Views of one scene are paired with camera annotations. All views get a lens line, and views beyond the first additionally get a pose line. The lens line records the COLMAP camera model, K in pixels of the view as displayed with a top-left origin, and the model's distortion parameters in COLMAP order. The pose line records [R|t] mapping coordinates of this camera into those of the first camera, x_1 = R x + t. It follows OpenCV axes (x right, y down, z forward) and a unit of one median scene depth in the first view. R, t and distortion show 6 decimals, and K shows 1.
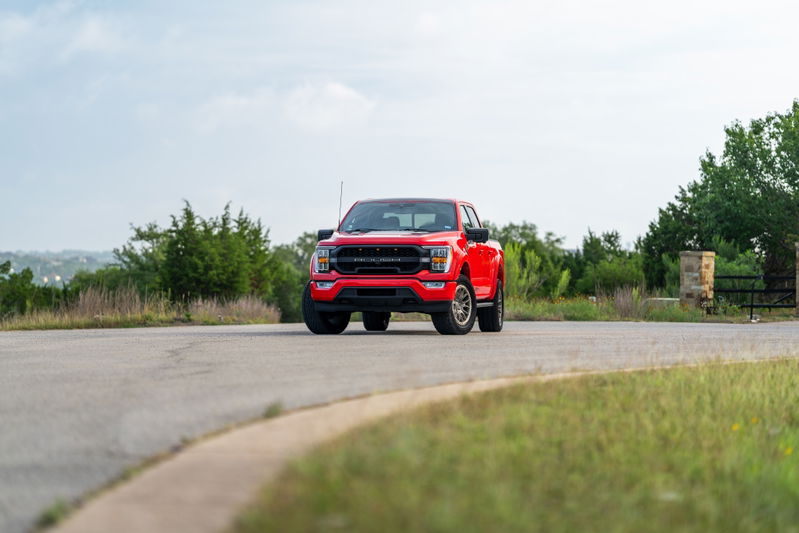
lens RADIAL K [[1879.2, 0, 399.8], [0, 1879.2, 269.6], [0, 0, 1]] dist [-0.138090, 0.000000]
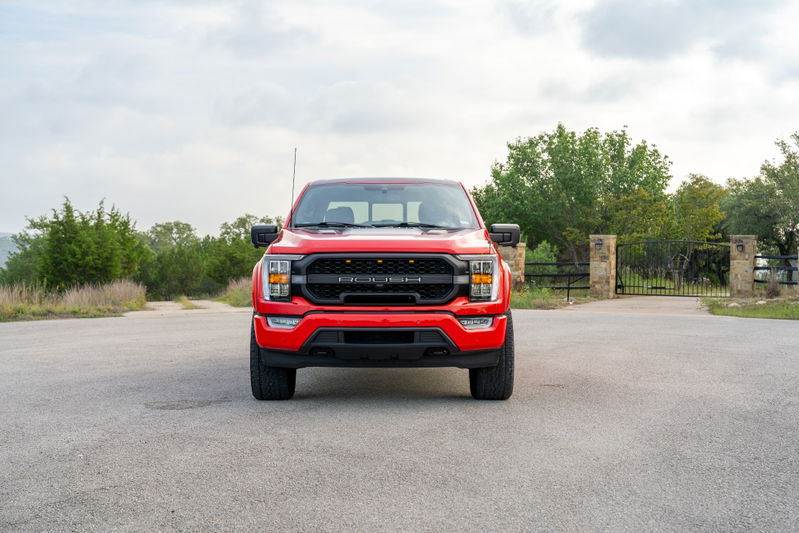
lens RADIAL K [[1104.1, 0, 406.1], [0, 1104.1, 265.0], [0, 0, 1]] dist [0.038452, 0.000000]
pose [[0.984338, -0.000734, 0.176291, -0.033319], [-0.002361, 0.999847, 0.017343, -0.008160], [-0.176276, -0.017488, 0.984185, 0.353581]]
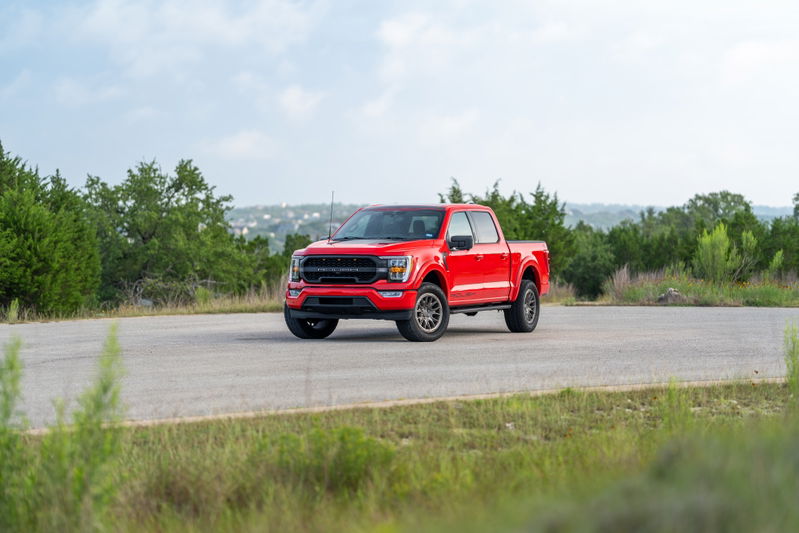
lens RADIAL K [[1879.2, 0, 401.3], [0, 1879.2, 261.7], [0, 0, 1]] dist [-0.138090, 0.000000]
pose [[0.967910, 0.000194, -0.251295, 0.149628], [0.005087, 0.999780, 0.020364, -0.016226], [0.251244, -0.020989, 0.967696, 0.001318]]
